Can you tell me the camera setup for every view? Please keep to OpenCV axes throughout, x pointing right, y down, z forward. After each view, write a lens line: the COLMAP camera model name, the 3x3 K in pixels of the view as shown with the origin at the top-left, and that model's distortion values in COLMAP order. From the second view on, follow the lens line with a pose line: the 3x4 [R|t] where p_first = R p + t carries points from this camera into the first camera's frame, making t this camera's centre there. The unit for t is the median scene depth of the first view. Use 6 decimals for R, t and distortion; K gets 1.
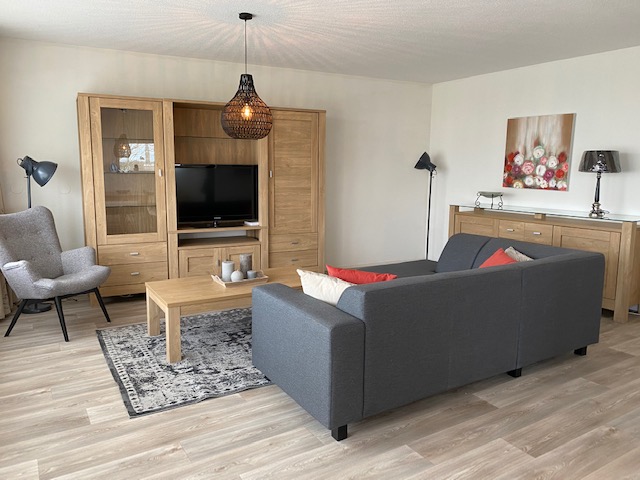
lens RADIAL K [[486.9, 0, 321.2], [0, 486.9, 240.8], [0, 0, 1]] dist [0.038458, -0.067609]
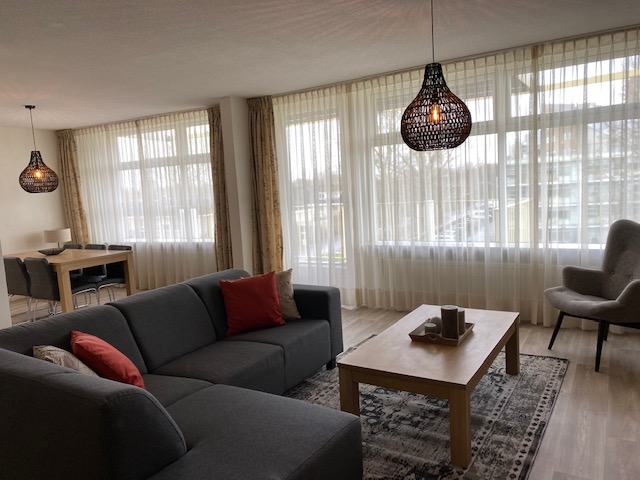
lens RADIAL K [[490.1, 0, 316.7], [0, 490.1, 240.4], [0, 0, 1]] dist [0.006041, -0.004687]
pose [[-0.890724, 0.092705, -0.444991, 0.279309], [-0.018291, 0.970878, 0.238876, -0.198340], [0.454176, 0.220912, -0.863088, 1.260024]]
